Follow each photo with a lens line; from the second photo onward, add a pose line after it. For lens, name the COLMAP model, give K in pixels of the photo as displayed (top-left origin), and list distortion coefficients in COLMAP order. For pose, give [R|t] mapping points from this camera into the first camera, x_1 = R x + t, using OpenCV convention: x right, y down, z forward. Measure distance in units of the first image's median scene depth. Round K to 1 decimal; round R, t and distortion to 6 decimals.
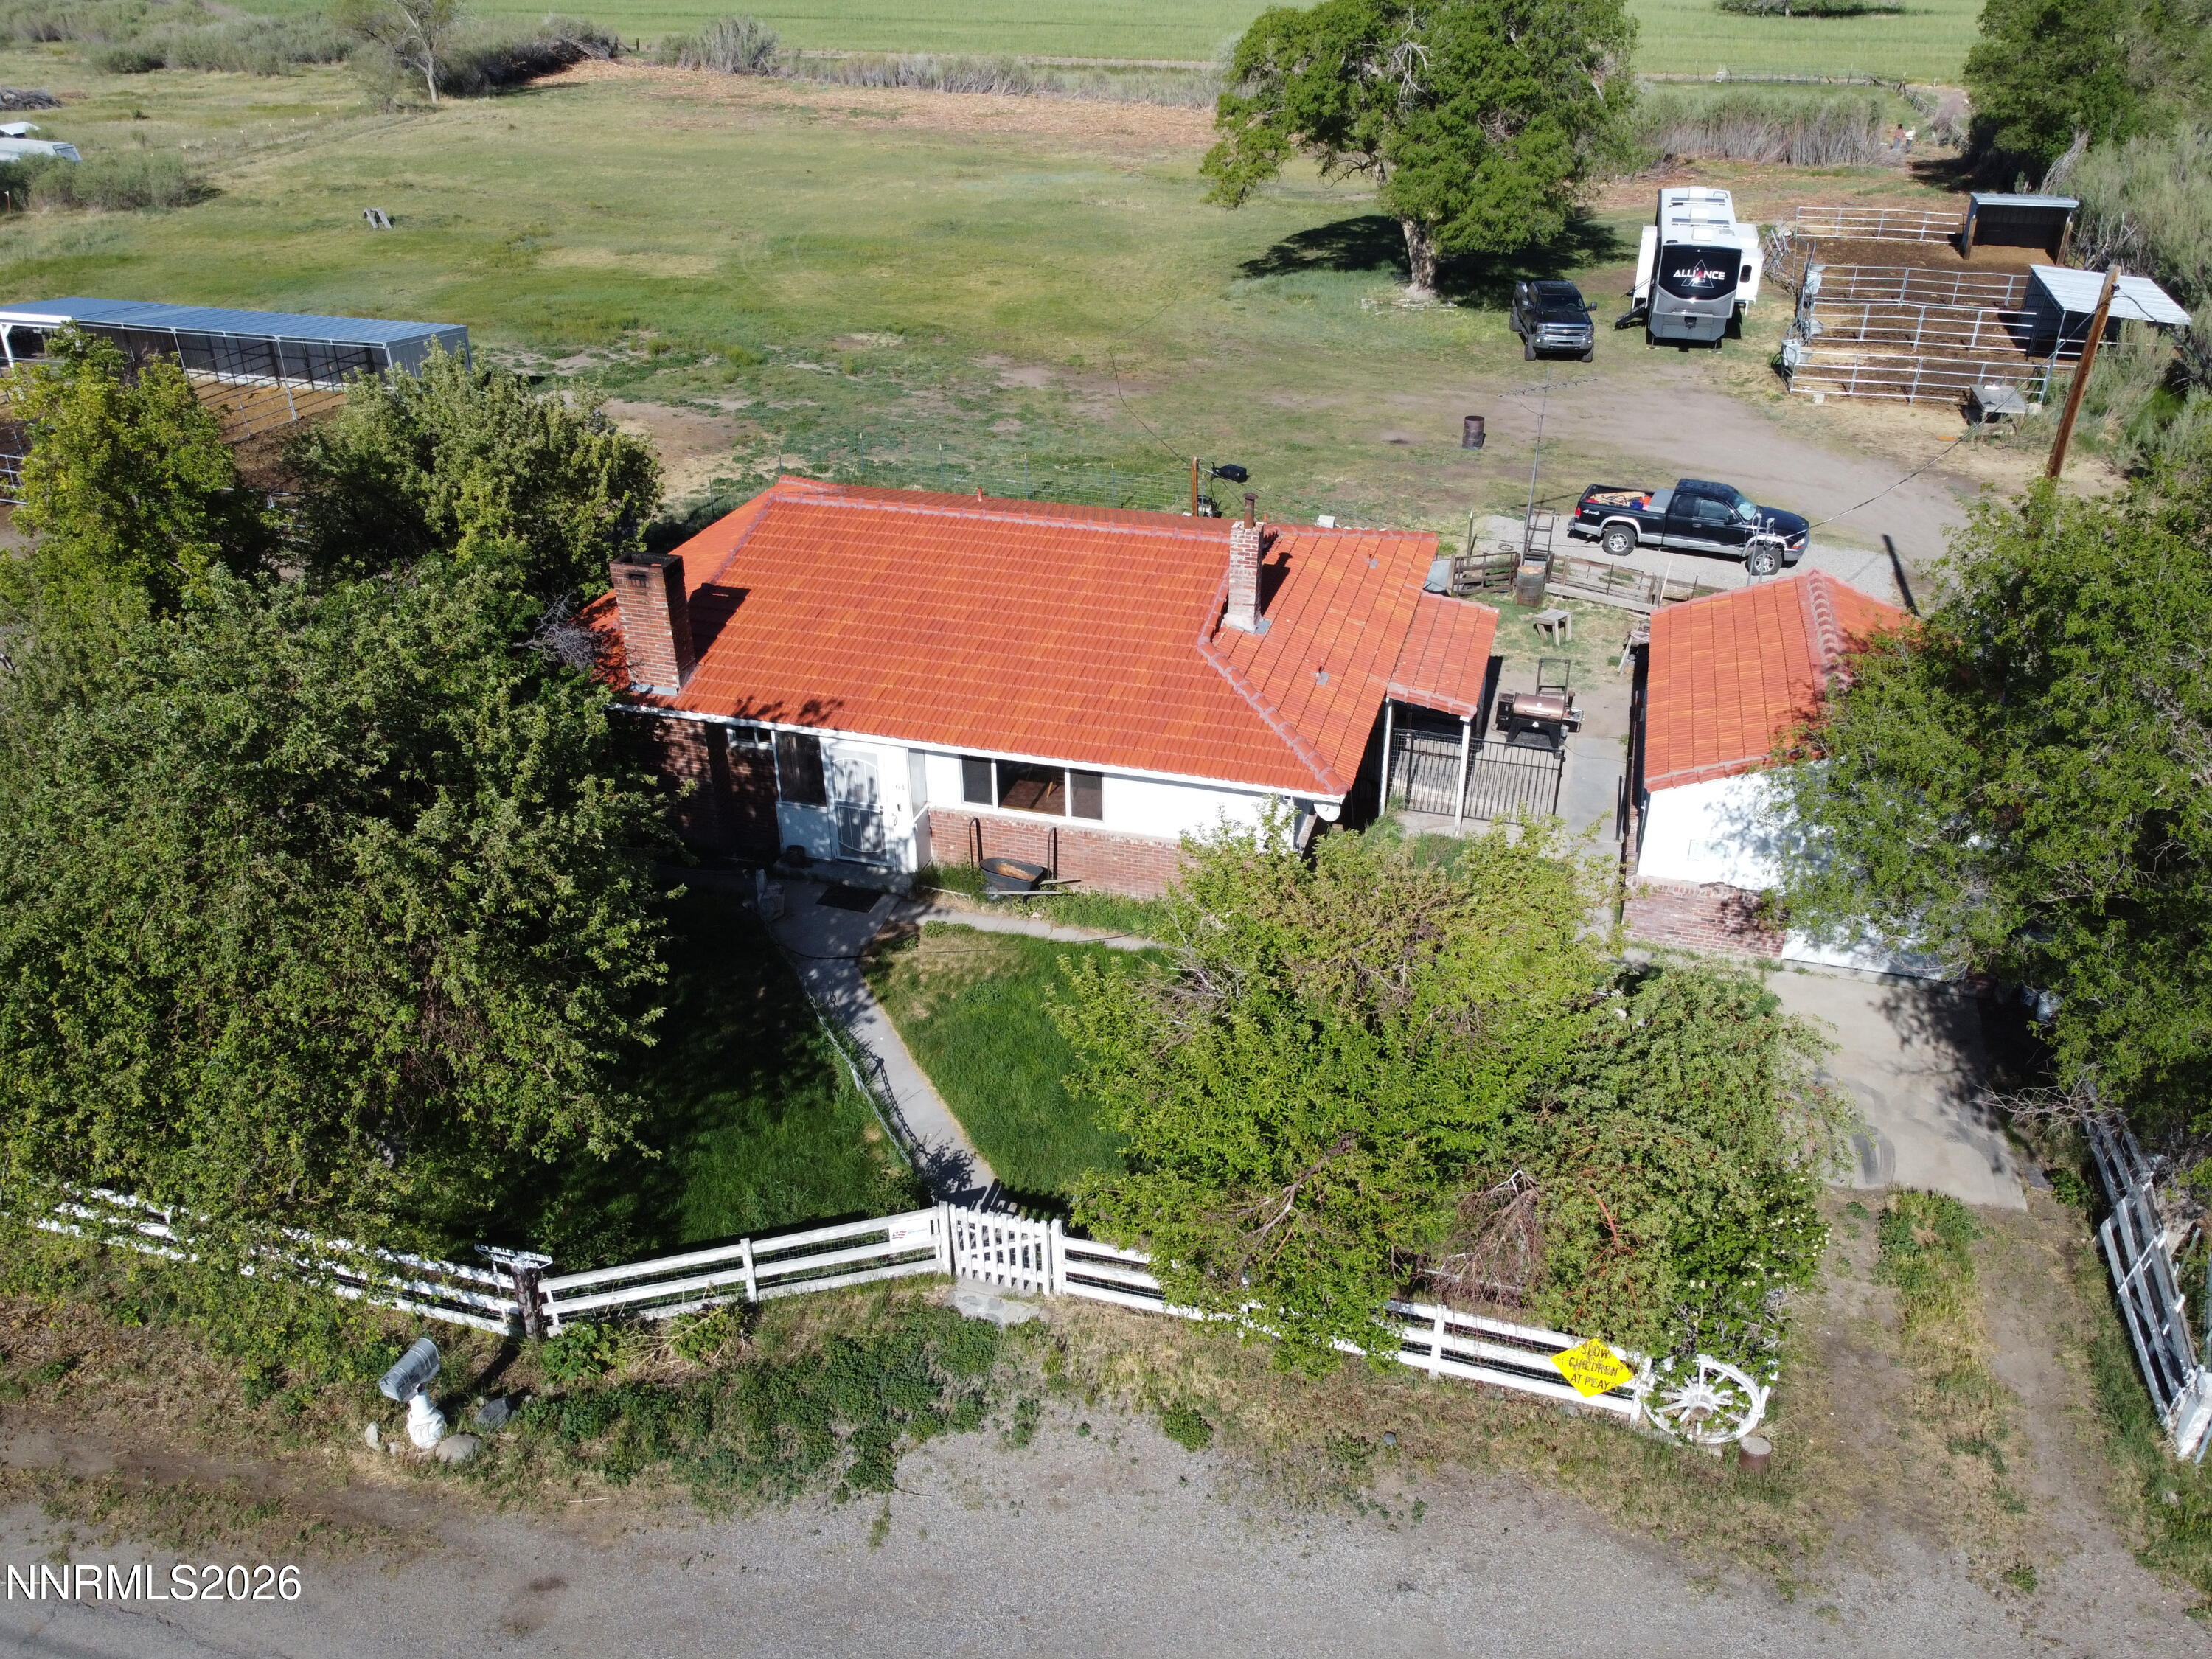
lens RADIAL K [[1667.5, 0, 1122.0], [0, 1667.5, 833.0], [0, 0, 1]] dist [0.000338, -0.005787]
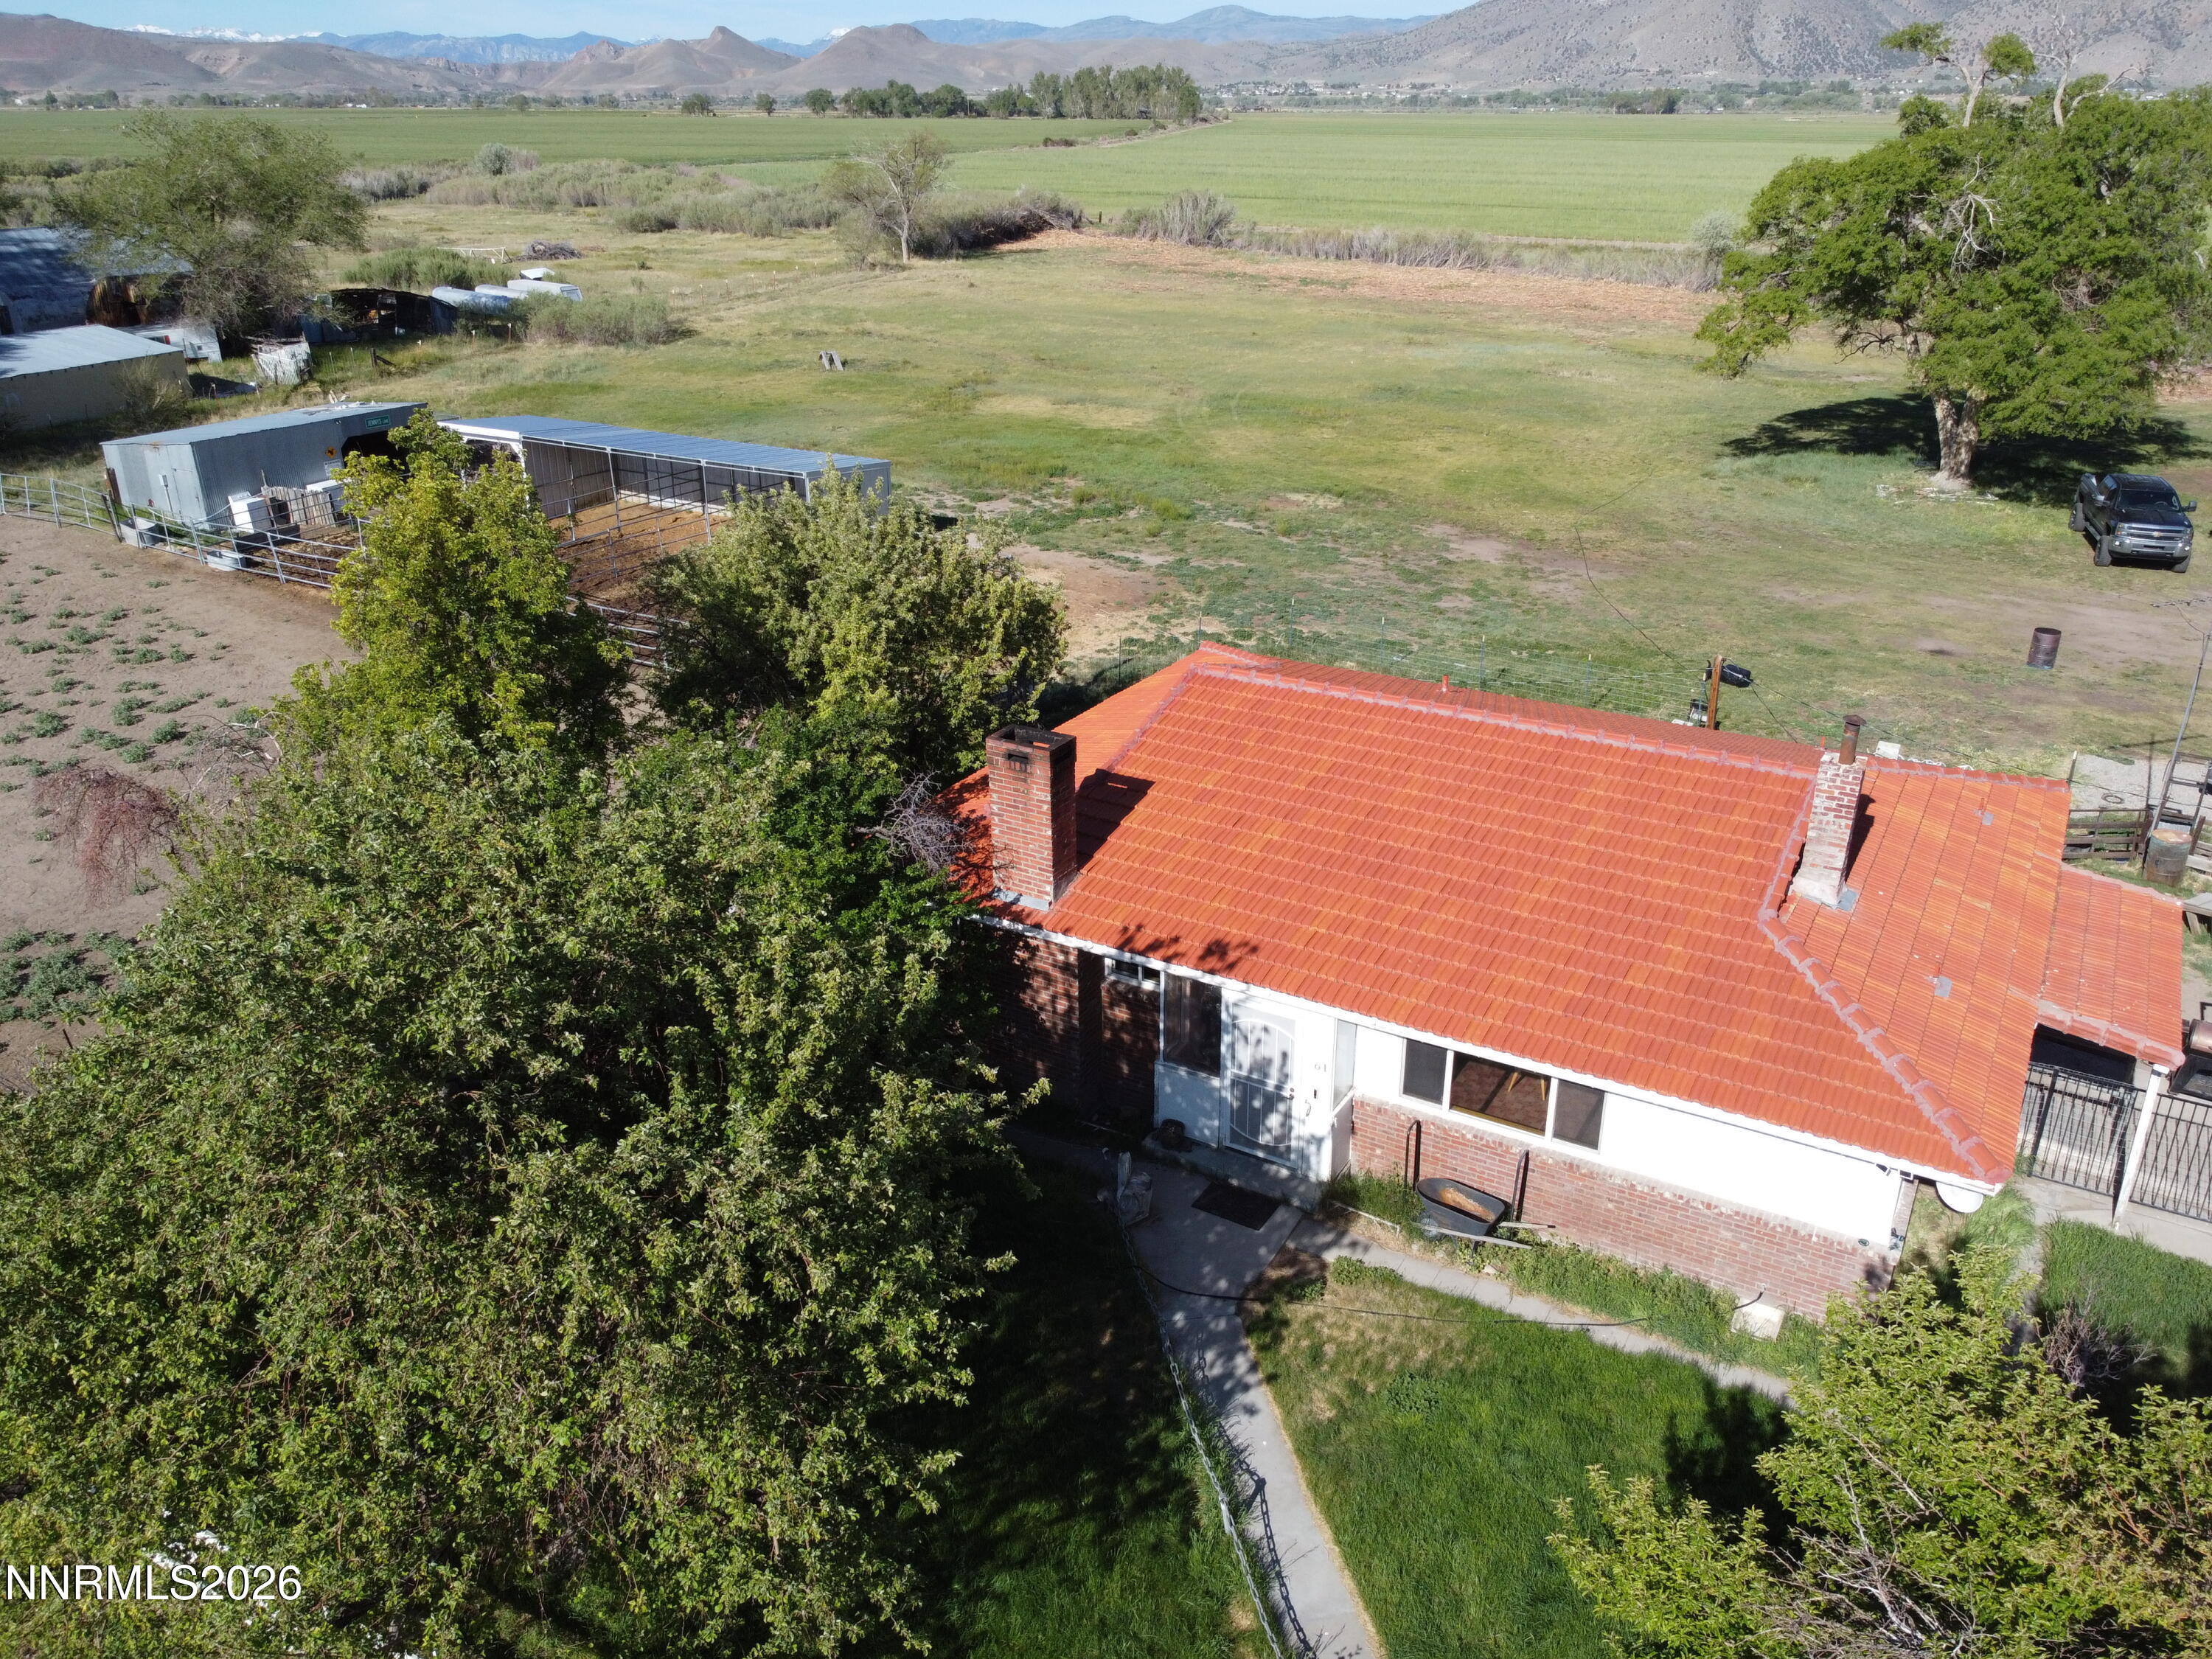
lens RADIAL K [[1667.5, 0, 1122.1], [0, 1667.5, 842.2], [0, 0, 1]] dist [0.000338, -0.005787]
pose [[0.970095, 0.098389, -0.221891, -0.065116], [-0.118662, 0.989712, -0.079932, -0.057821], [0.211744, 0.103872, 0.971790, 0.253489]]
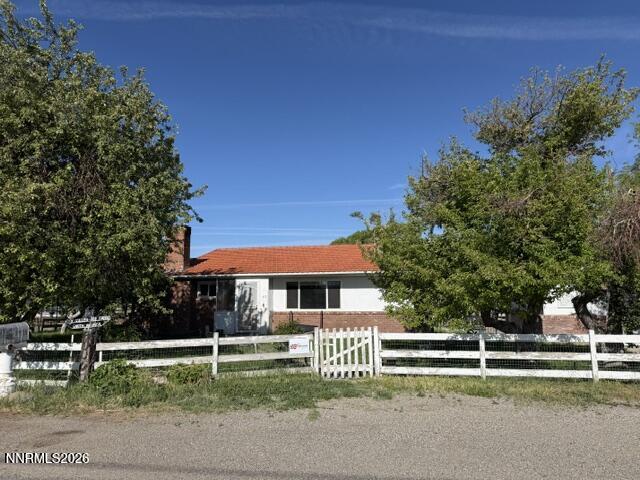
lens RADIAL K [[447.1, 0, 323.2], [0, 447.1, 219.4], [0, 0, 1]] dist [0.030654, -0.034219]
pose [[0.995717, 0.005367, 0.092303, -0.107460], [0.052811, 0.786425, -0.615424, 0.323528], [-0.075892, 0.617663, 0.782773, 0.363474]]
